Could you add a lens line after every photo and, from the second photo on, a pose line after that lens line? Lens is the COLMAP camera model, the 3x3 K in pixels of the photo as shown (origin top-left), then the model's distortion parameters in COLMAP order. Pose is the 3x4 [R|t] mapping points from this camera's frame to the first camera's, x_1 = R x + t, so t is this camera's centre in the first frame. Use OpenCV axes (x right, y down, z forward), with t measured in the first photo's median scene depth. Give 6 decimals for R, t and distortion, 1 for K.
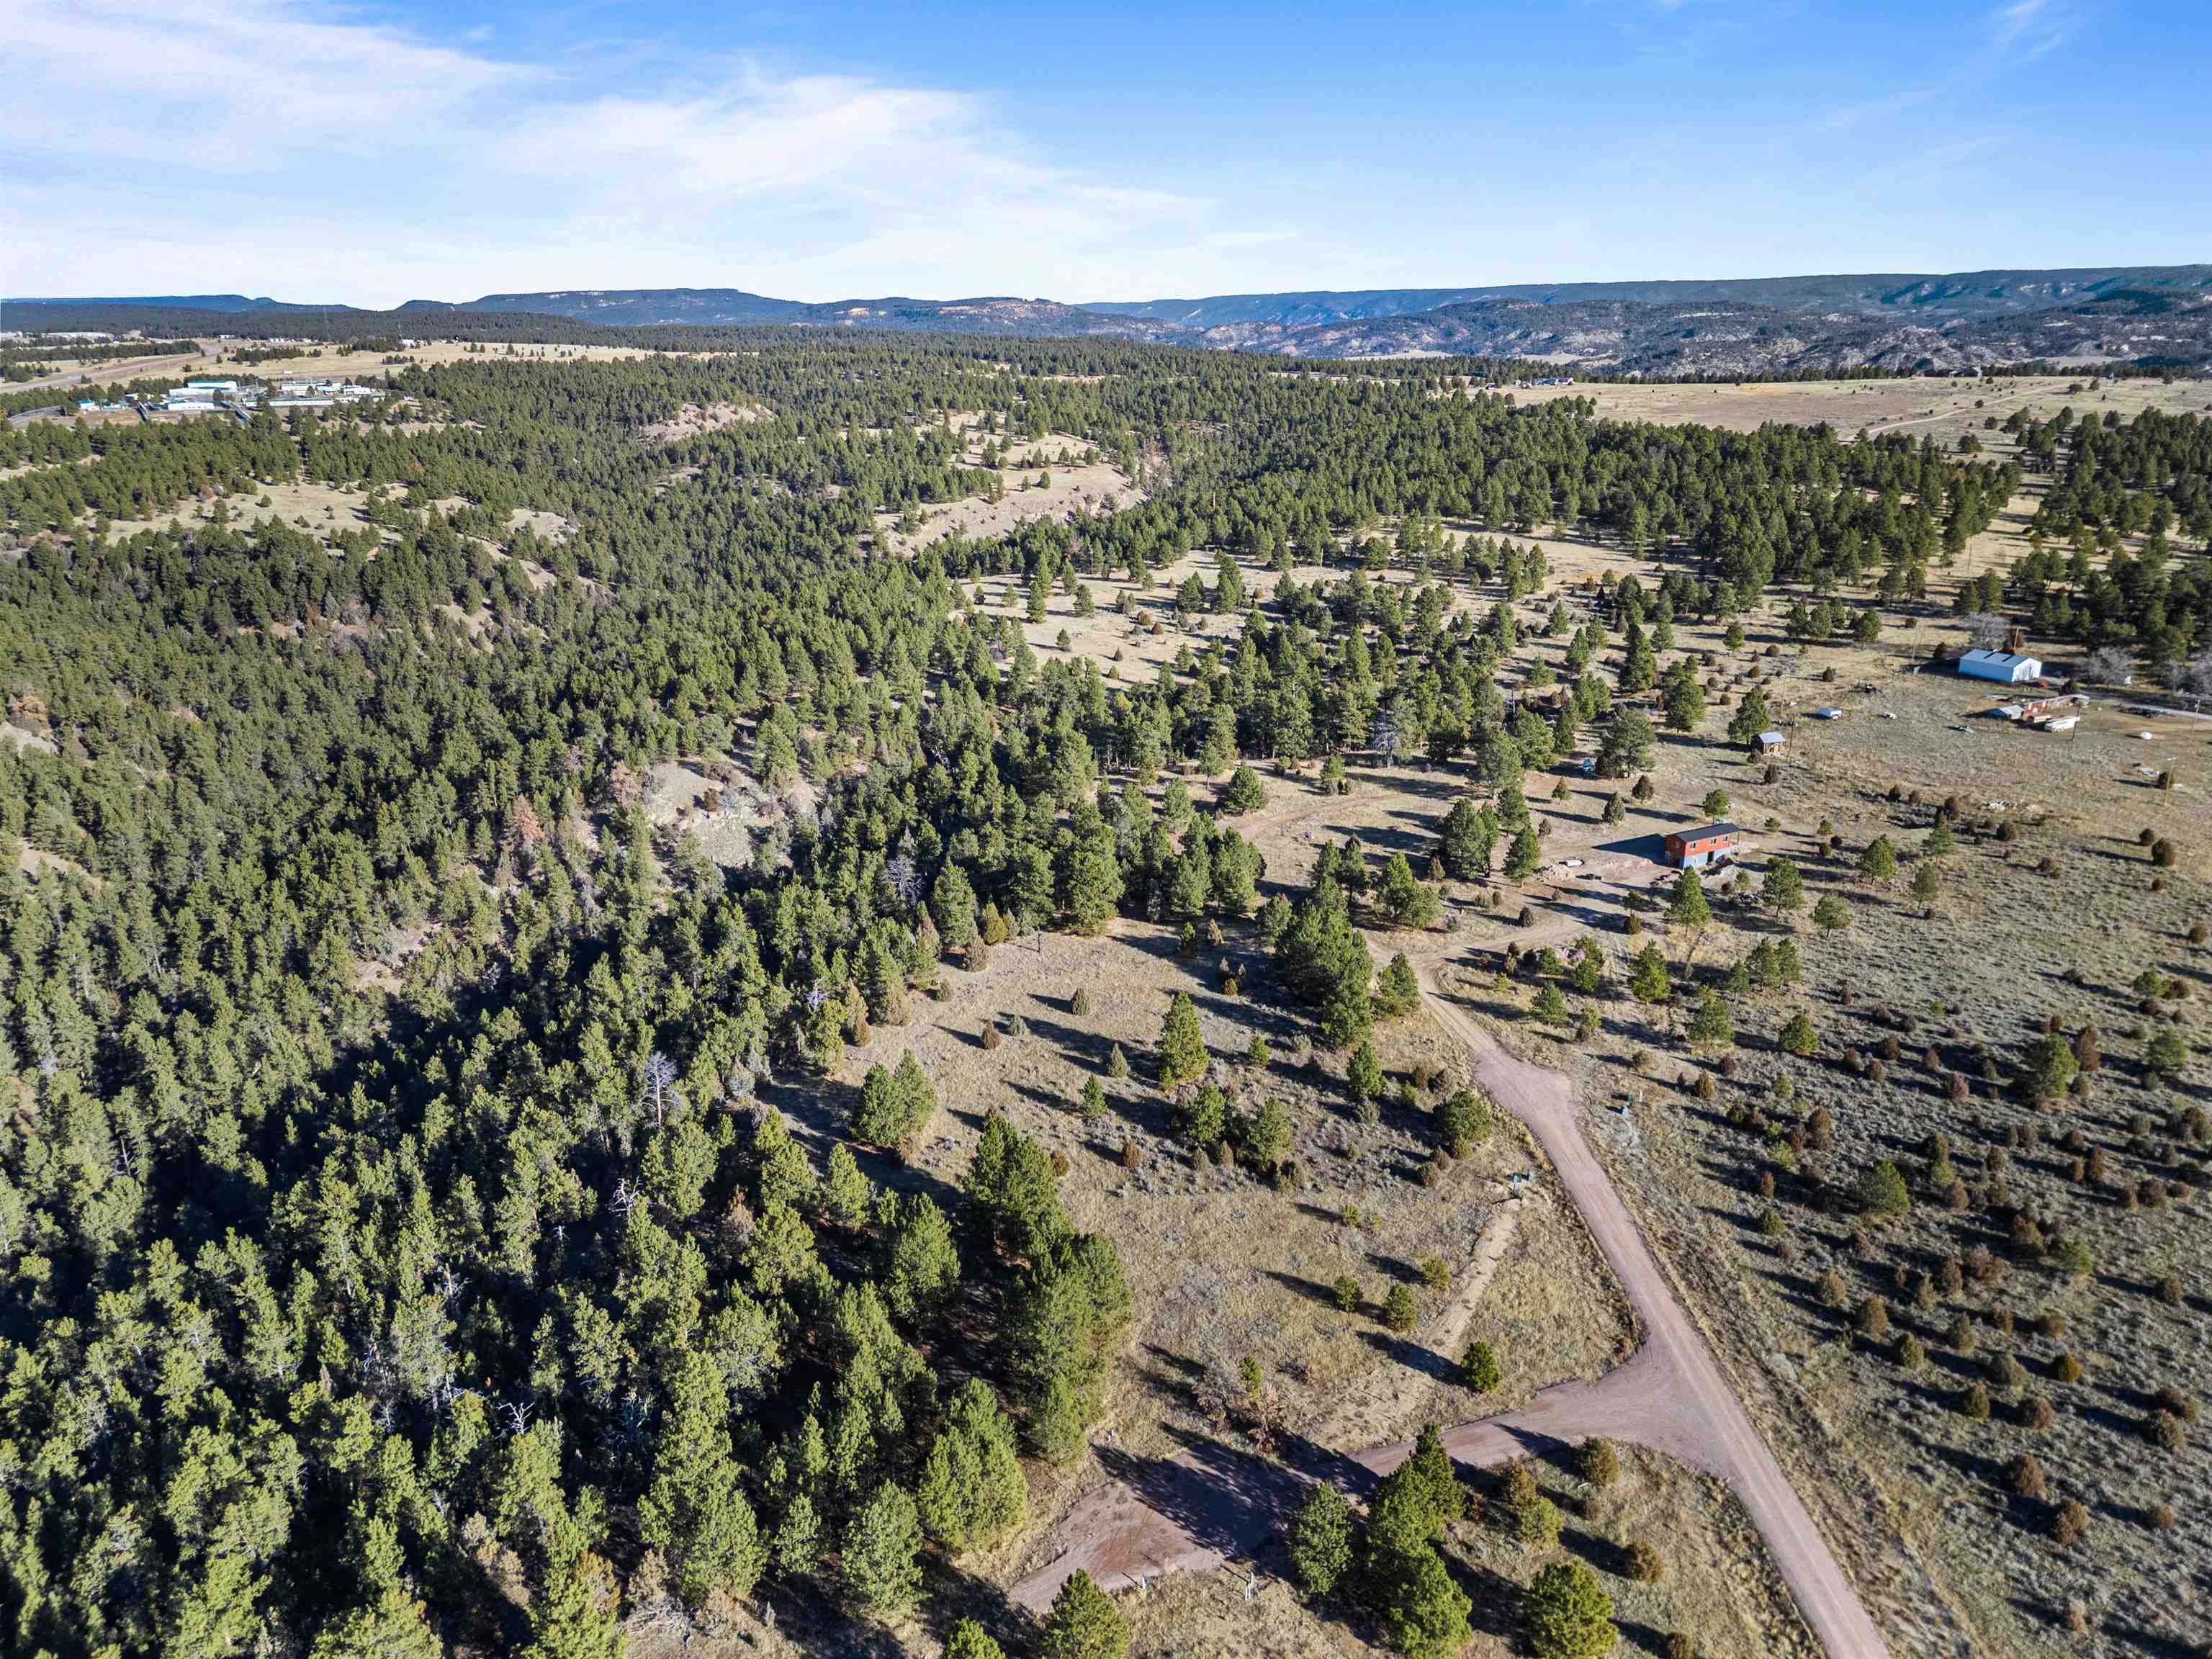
lens RADIAL K [[1547.9, 0, 1106.0], [0, 1547.9, 829.5], [0, 0, 1]] dist [0.092616, -0.096651]
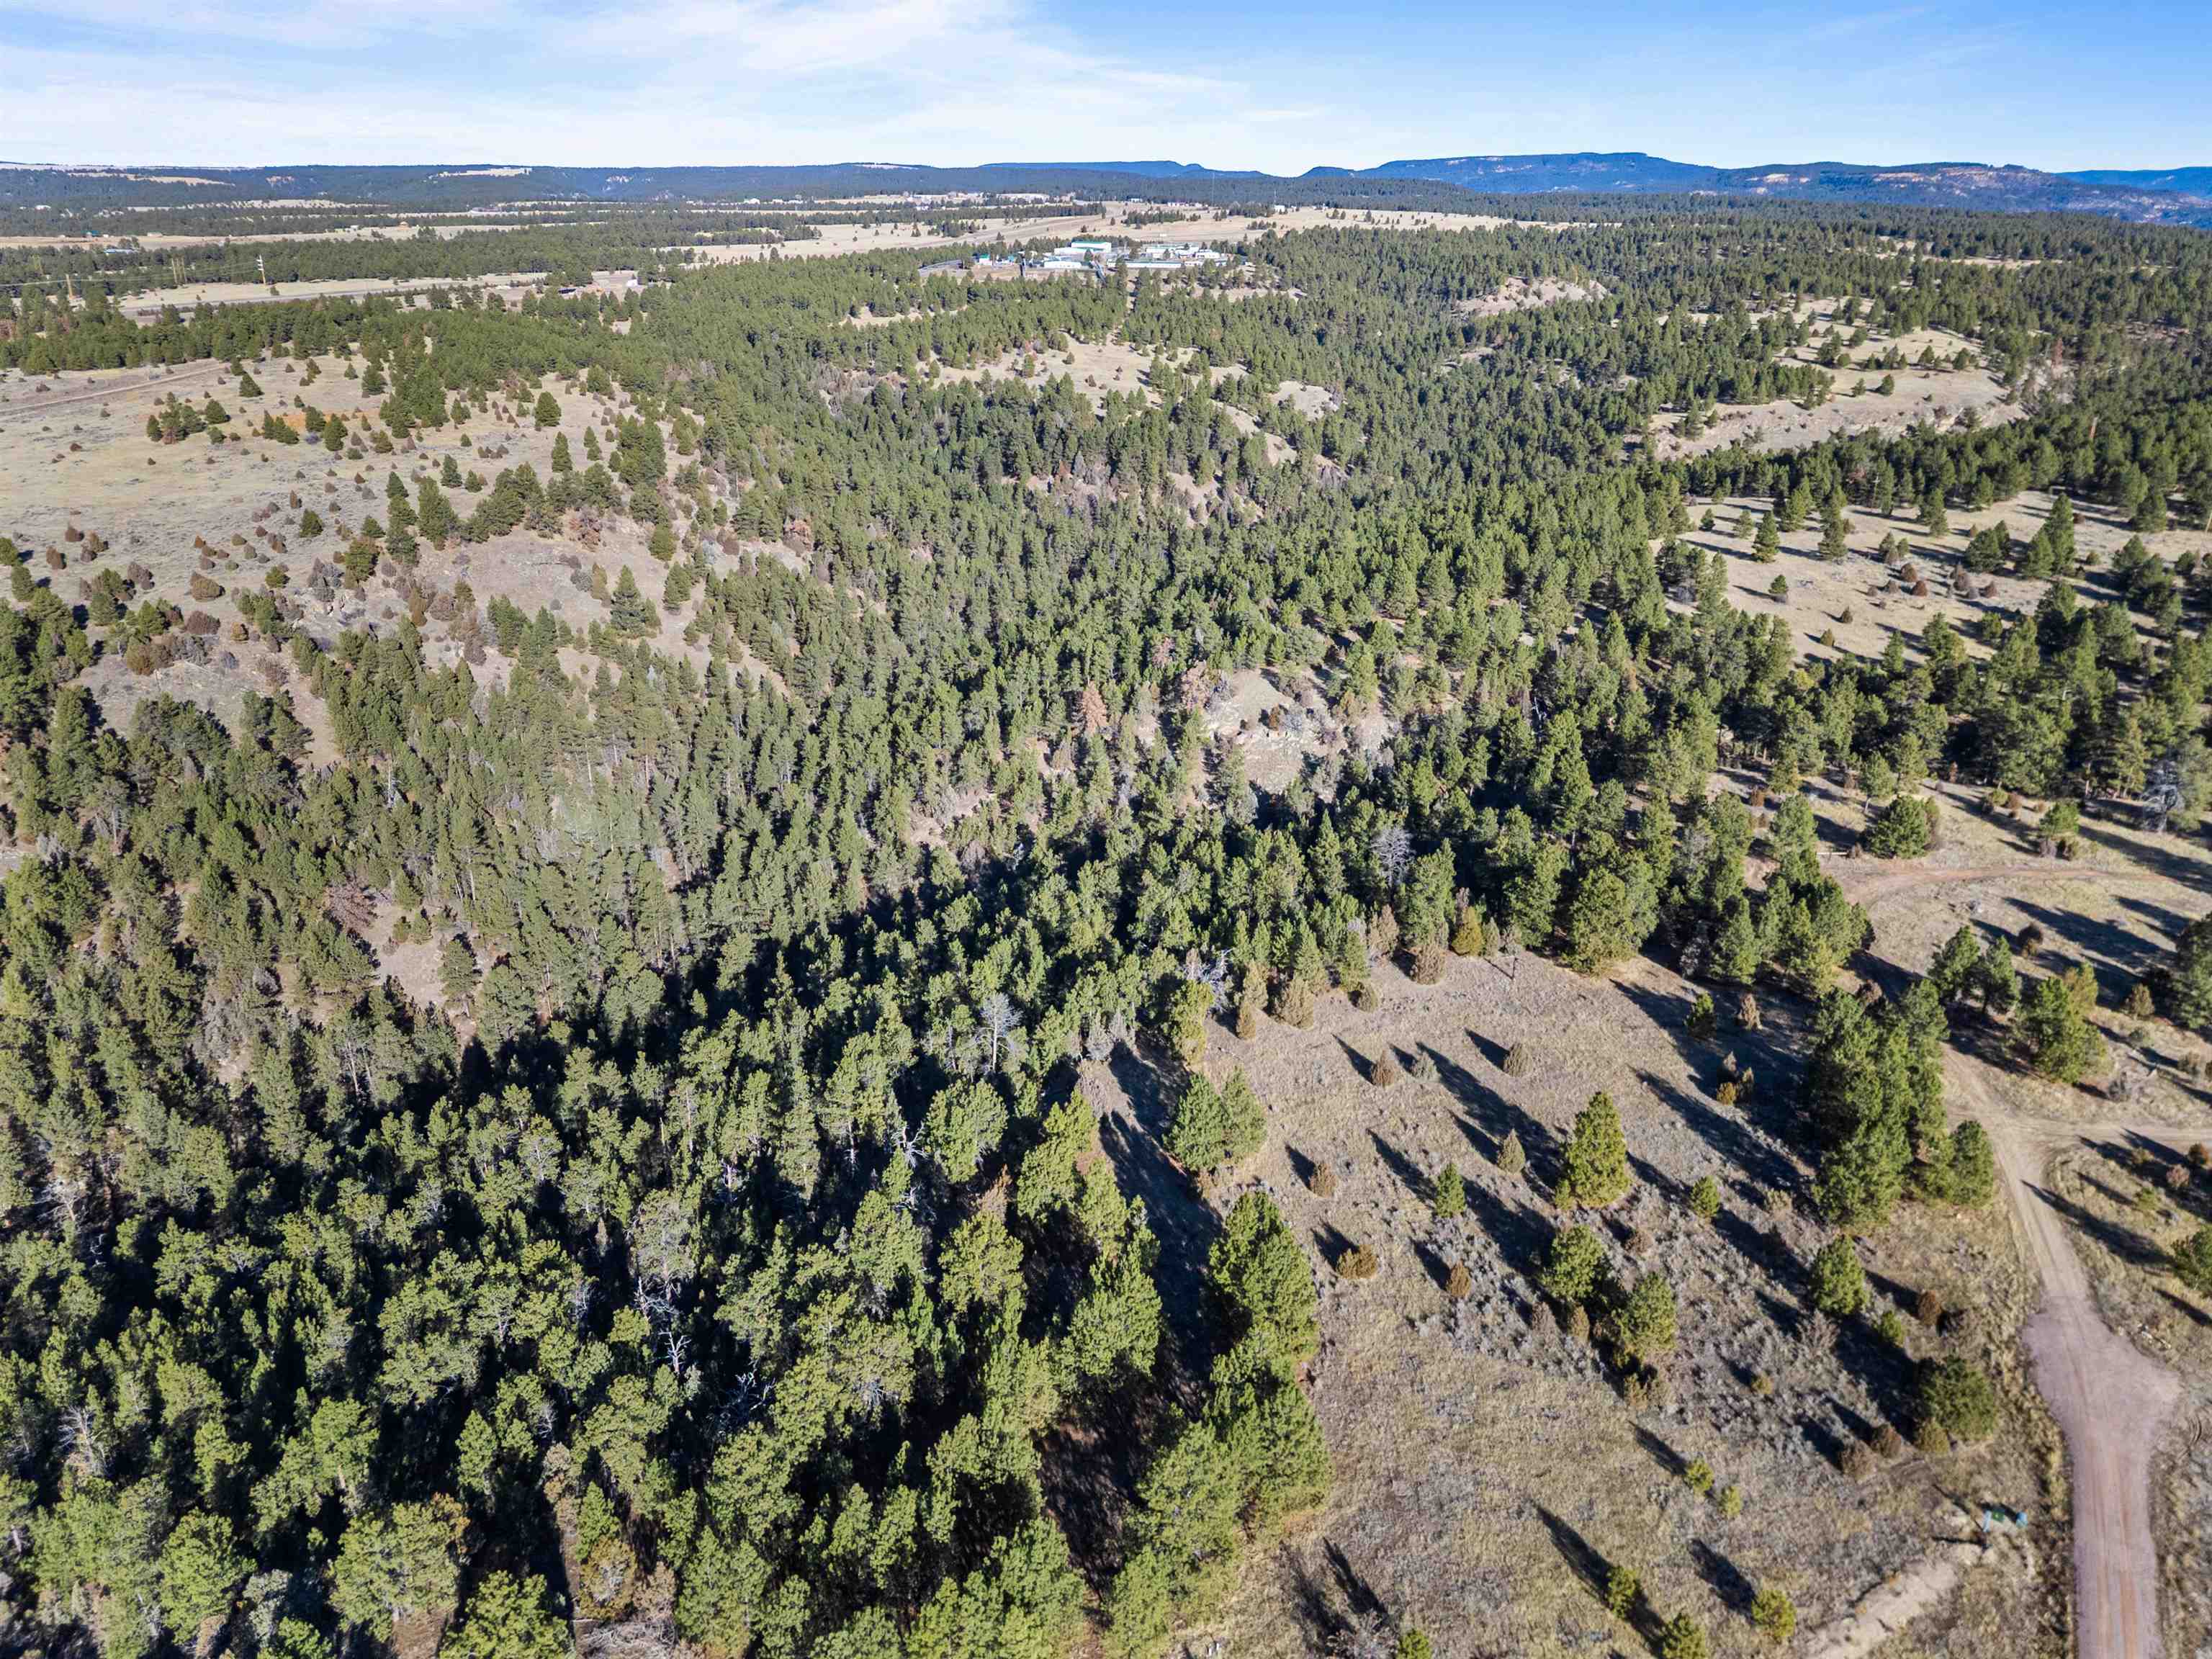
lens RADIAL K [[1567.0, 0, 1098.6], [0, 1567.0, 860.4], [0, 0, 1]] dist [0.074781, -0.083101]
pose [[0.862753, 0.213295, -0.458435, 0.064192], [-0.172854, 0.976462, 0.129012, -0.024063], [0.475162, -0.032063, 0.879314, 0.081007]]
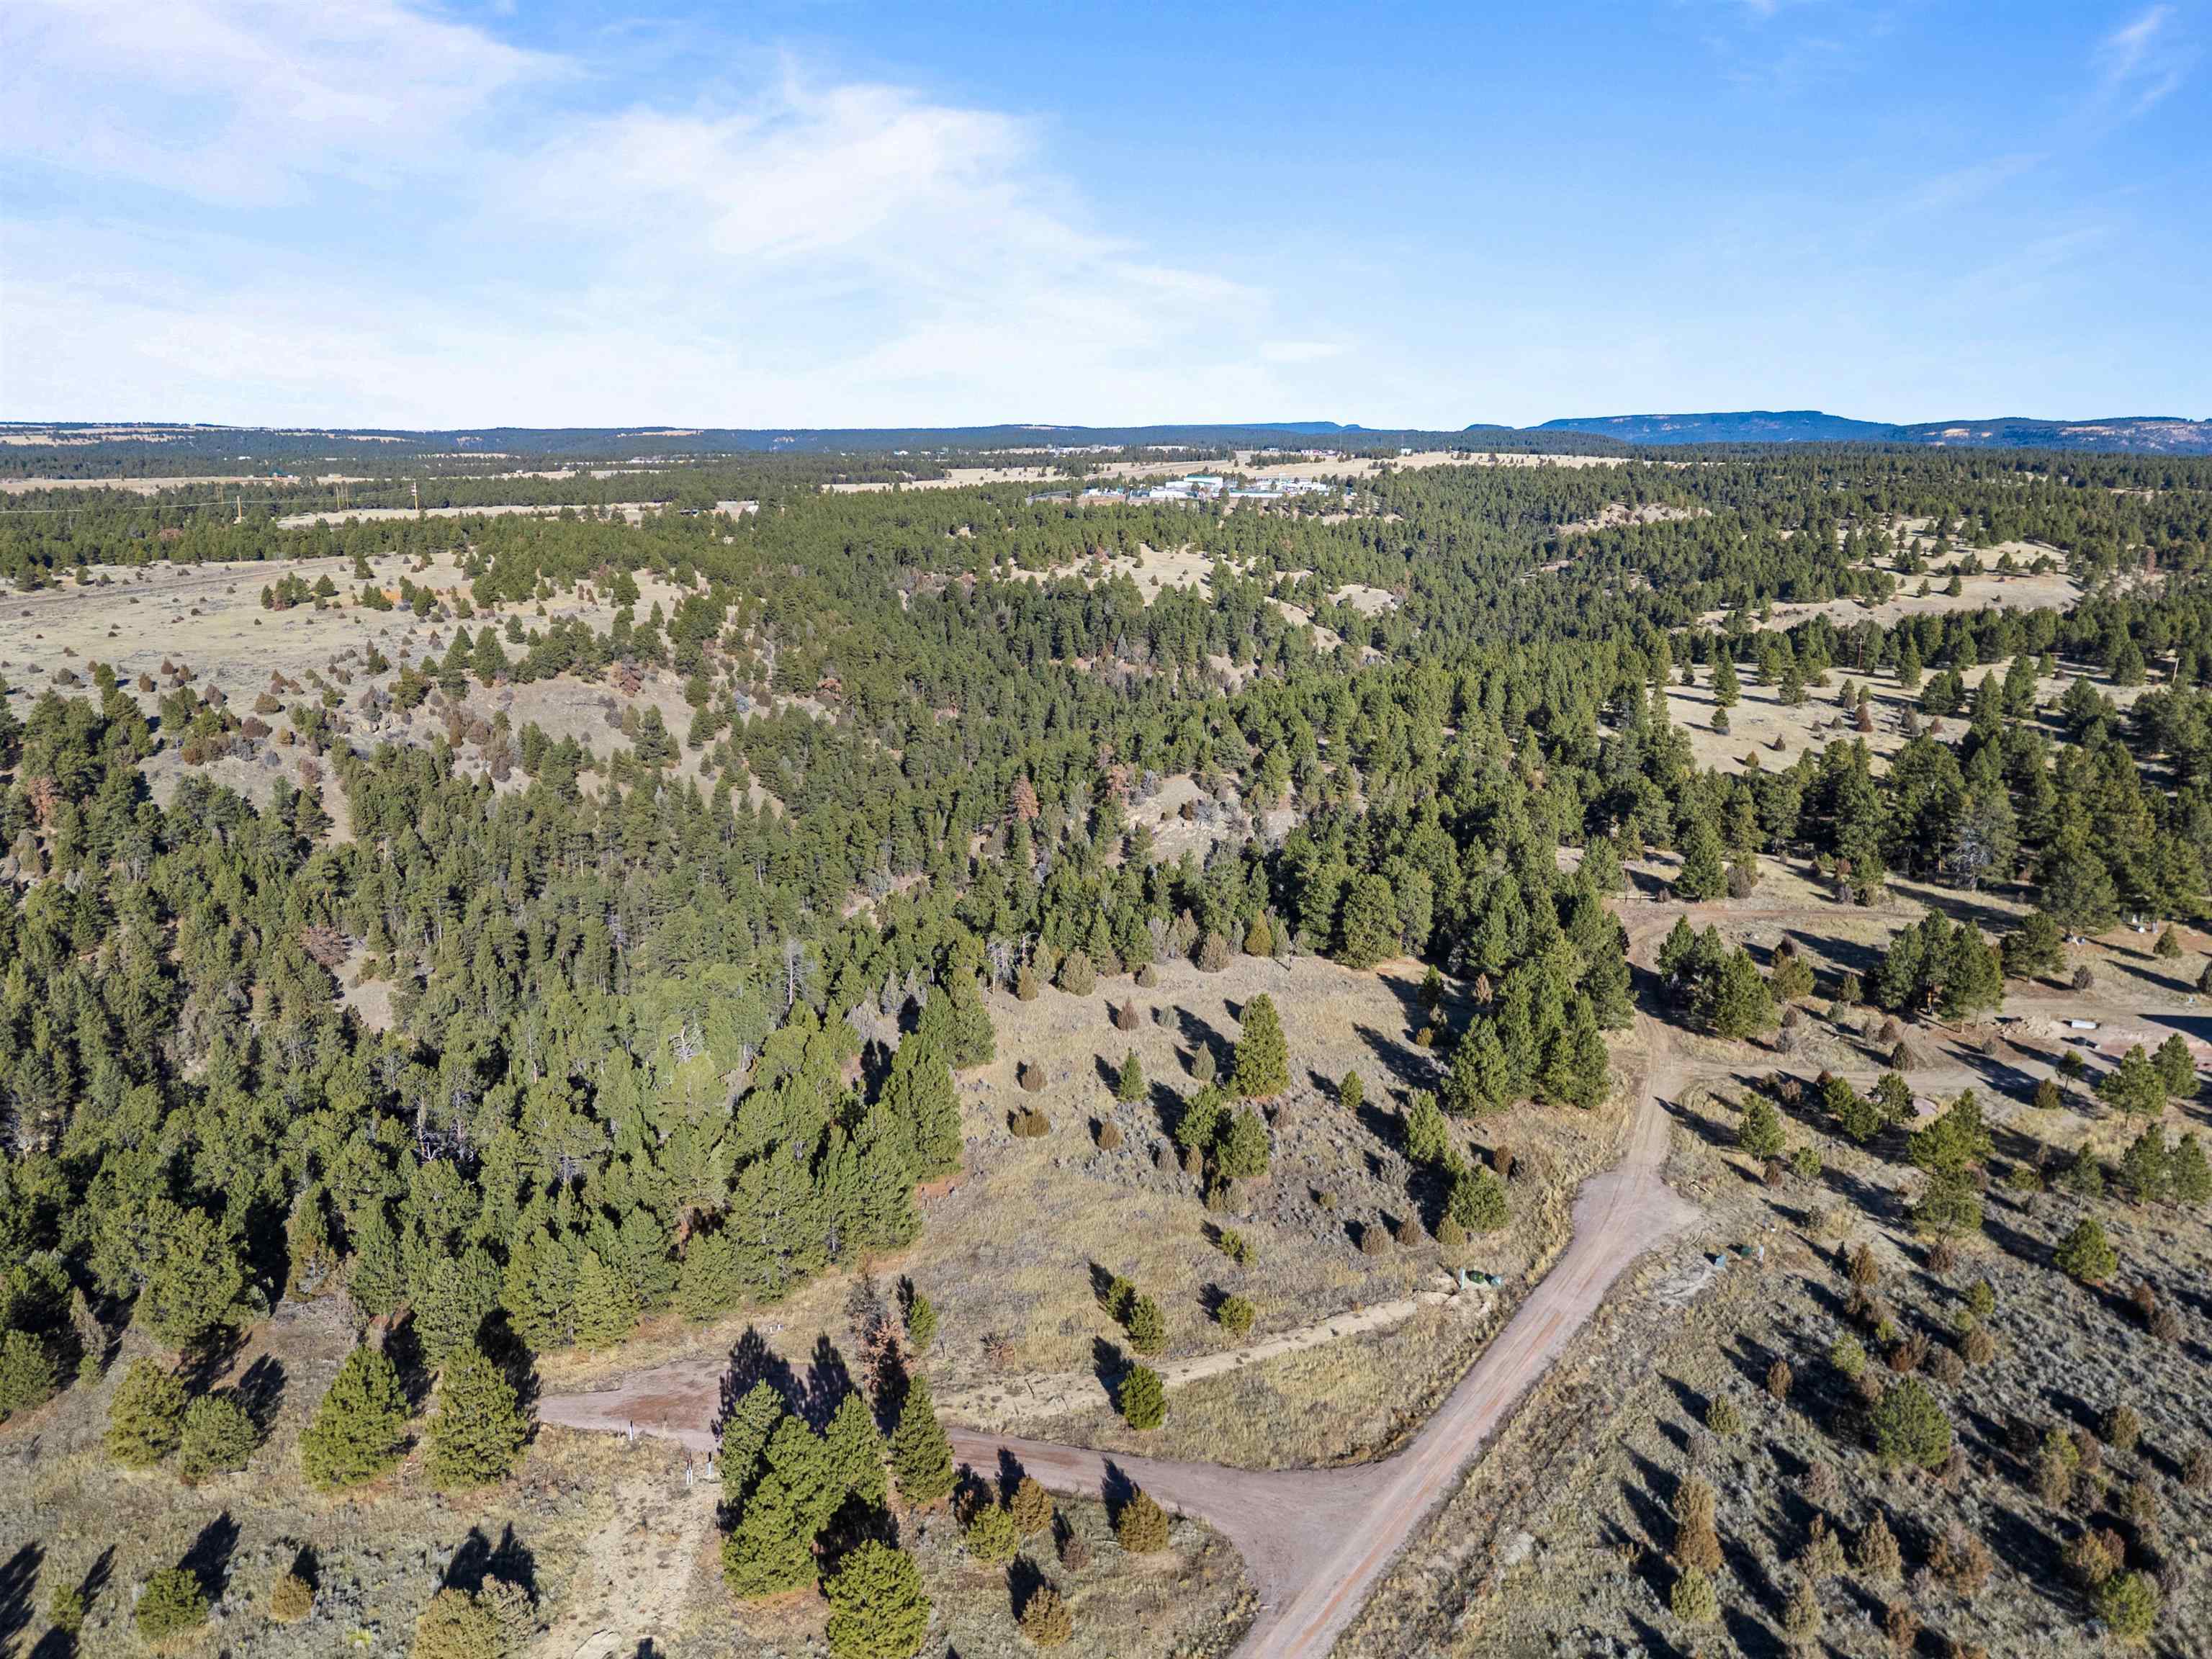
lens RADIAL K [[1666.2, 0, 1106.0], [0, 1666.2, 829.5], [0, 0, 1]] dist [0.095960, -0.124854]
pose [[0.811416, 0.142854, -0.566742, 0.191946], [-0.194840, 0.980318, -0.031856, 0.023984], [0.551036, 0.136272, 0.823279, 0.065475]]
